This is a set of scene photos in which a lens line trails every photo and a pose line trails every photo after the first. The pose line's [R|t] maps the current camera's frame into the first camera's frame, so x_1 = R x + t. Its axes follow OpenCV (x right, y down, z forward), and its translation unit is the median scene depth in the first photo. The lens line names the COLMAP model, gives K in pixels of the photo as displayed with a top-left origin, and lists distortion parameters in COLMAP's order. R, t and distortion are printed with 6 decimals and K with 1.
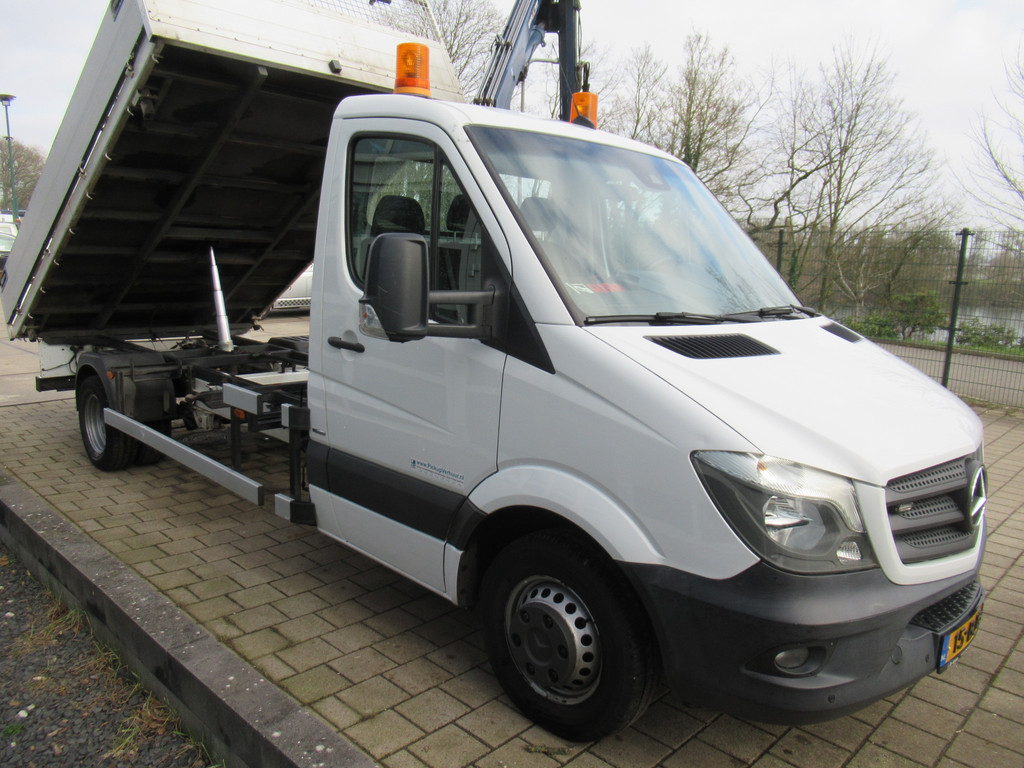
lens RADIAL K [[778.9, 0, 512.0], [0, 778.9, 384.0], [0, 0, 1]] dist [-0.006138, -0.004049]
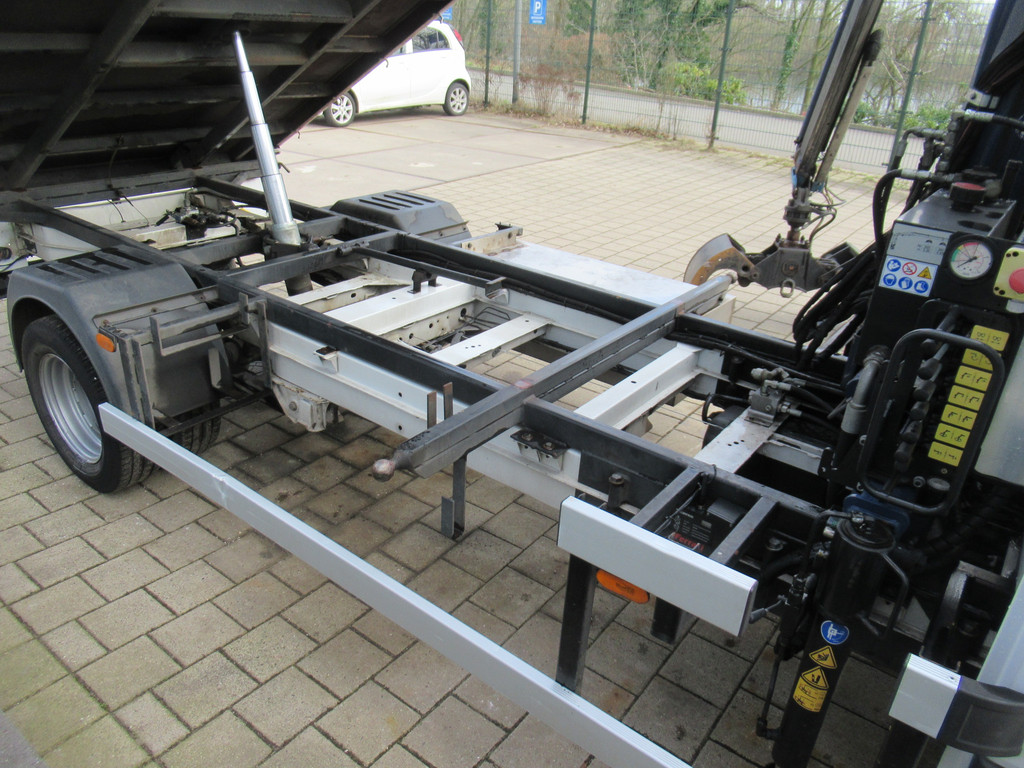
lens RADIAL K [[760.2, 0, 514.1], [0, 760.2, 389.4], [0, 0, 1]] dist [-0.002107, -0.006854]
pose [[0.991862, -0.041802, 0.120259, -0.278239], [0.005289, 0.957276, 0.289126, -0.096516], [-0.127208, -0.286137, 0.949707, 0.446800]]
